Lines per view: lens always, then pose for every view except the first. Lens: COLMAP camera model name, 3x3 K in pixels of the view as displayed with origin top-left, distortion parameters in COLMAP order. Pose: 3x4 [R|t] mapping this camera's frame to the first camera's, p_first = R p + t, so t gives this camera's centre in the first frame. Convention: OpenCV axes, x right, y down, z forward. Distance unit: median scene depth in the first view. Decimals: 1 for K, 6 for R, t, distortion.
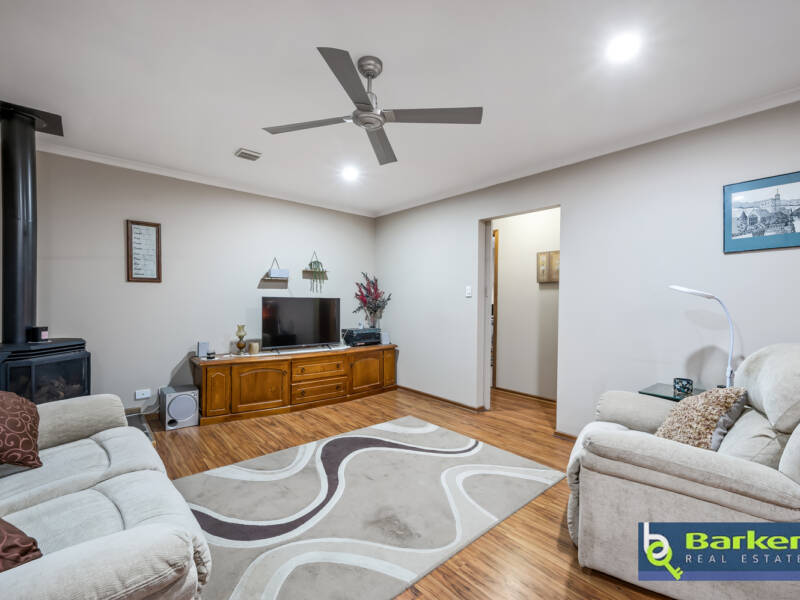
lens RADIAL K [[358.6, 0, 402.8], [0, 358.6, 302.8], [0, 0, 1]] dist [0.013141, 0.000489]
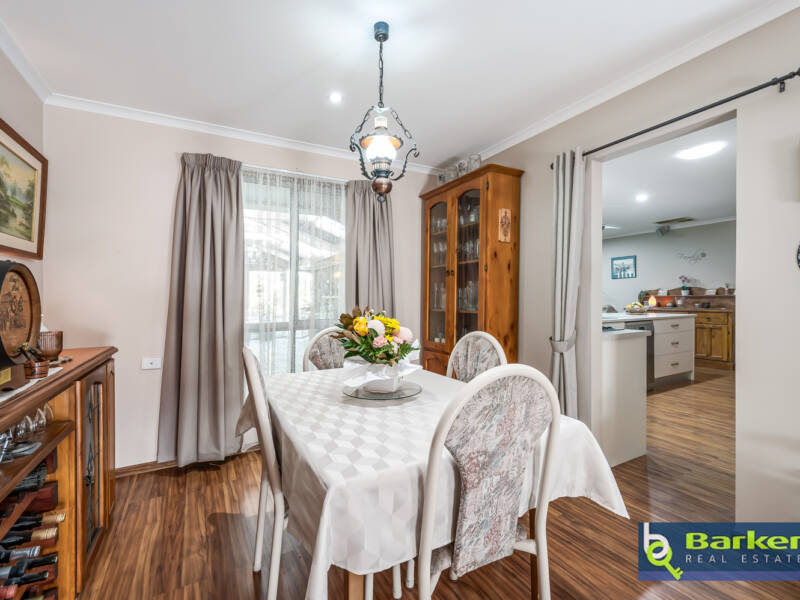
lens RADIAL K [[358.6, 0, 400.3], [0, 358.6, 301.3], [0, 0, 1]] dist [0.013141, 0.000489]
pose [[0.979968, -0.019880, -0.198159, -0.185296], [0.021224, 0.999764, 0.004661, 0.007023], [0.198019, -0.008773, 0.980159, -1.328505]]
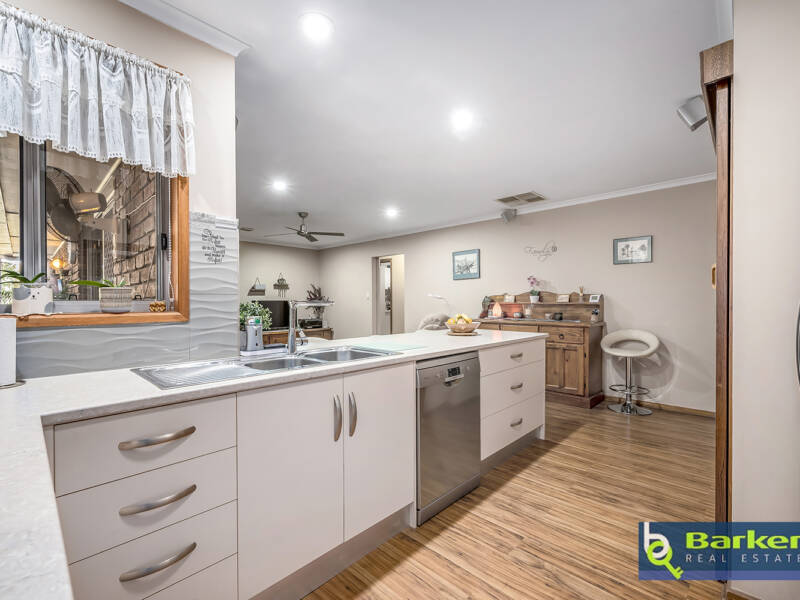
lens RADIAL K [[358.6, 0, 398.8], [0, 358.6, 302.0], [0, 0, 1]] dist [0.013141, 0.000489]
pose [[0.995116, -0.017268, 0.097190, 0.136756], [0.017718, 0.999836, -0.003765, 0.009071], [-0.097109, 0.005469, 0.995259, -0.716079]]
